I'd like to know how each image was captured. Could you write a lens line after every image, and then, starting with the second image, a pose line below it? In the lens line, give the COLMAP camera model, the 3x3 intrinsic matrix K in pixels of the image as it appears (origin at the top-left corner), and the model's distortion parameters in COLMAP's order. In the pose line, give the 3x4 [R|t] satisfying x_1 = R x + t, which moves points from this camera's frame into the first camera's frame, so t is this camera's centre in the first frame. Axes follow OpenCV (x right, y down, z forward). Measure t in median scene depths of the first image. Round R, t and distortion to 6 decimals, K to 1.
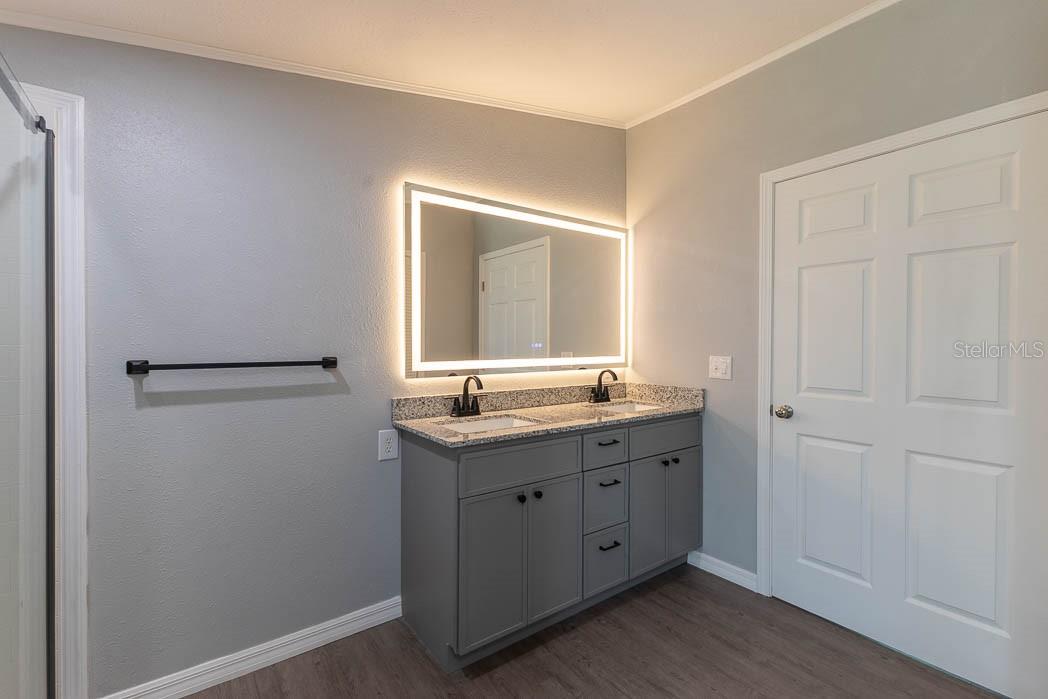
lens RADIAL K [[467.1, 0, 518.2], [0, 467.1, 351.2], [0, 0, 1]] dist [0.013097, -0.000027]
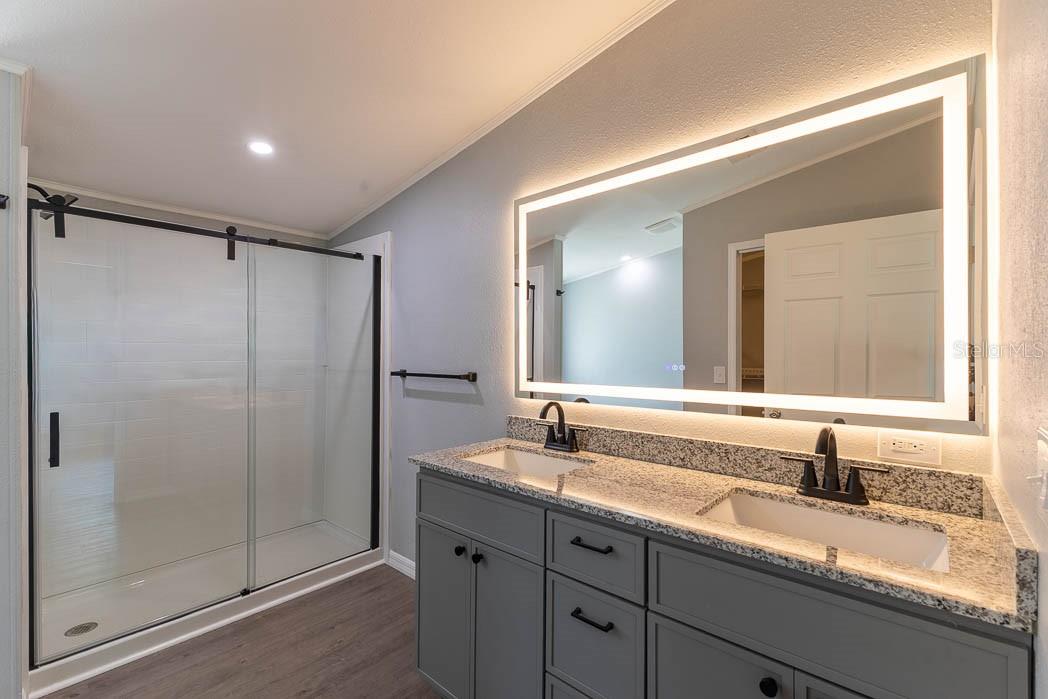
lens RADIAL K [[467.1, 0, 518.2], [0, 467.1, 351.2], [0, 0, 1]] dist [0.013097, -0.000027]
pose [[0.187440, -0.007068, -0.982251, 0.737443], [-0.016807, 0.999805, -0.010402, -0.029413], [0.982132, 0.018458, 0.187285, 0.812513]]
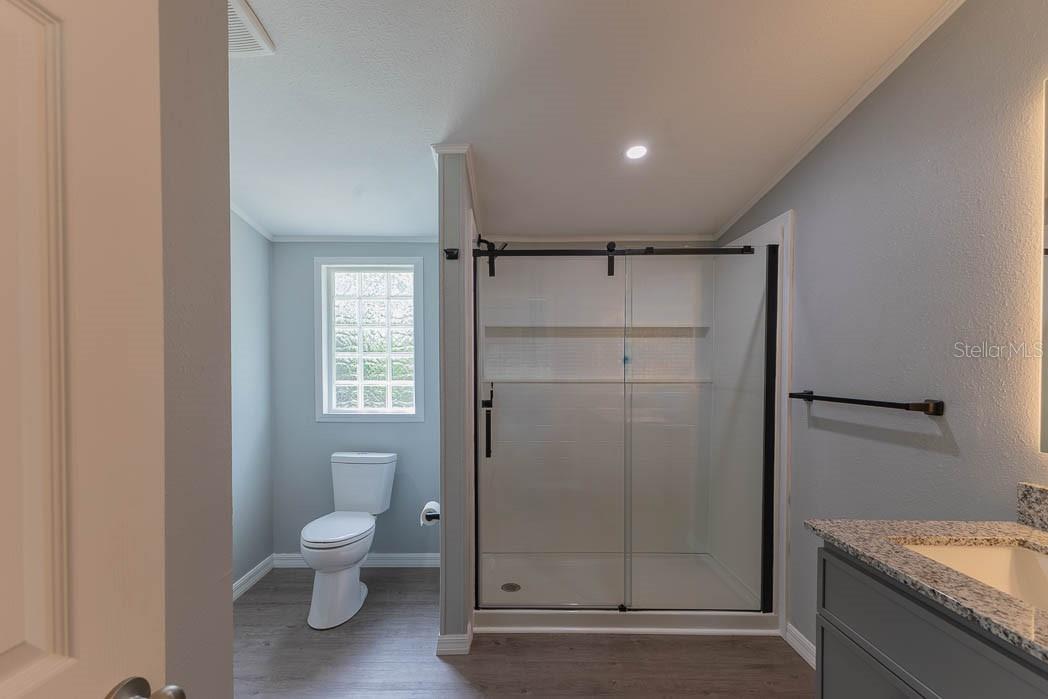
lens RADIAL K [[468.9, 0, 503.0], [0, 468.9, 374.8], [0, 0, 1]] dist [0.010564, -0.000701]
pose [[-0.607580, 0.010316, -0.794192, 0.564353], [-0.016227, 0.999546, 0.025397, -0.033987], [0.794093, 0.028318, -0.607136, 0.831624]]
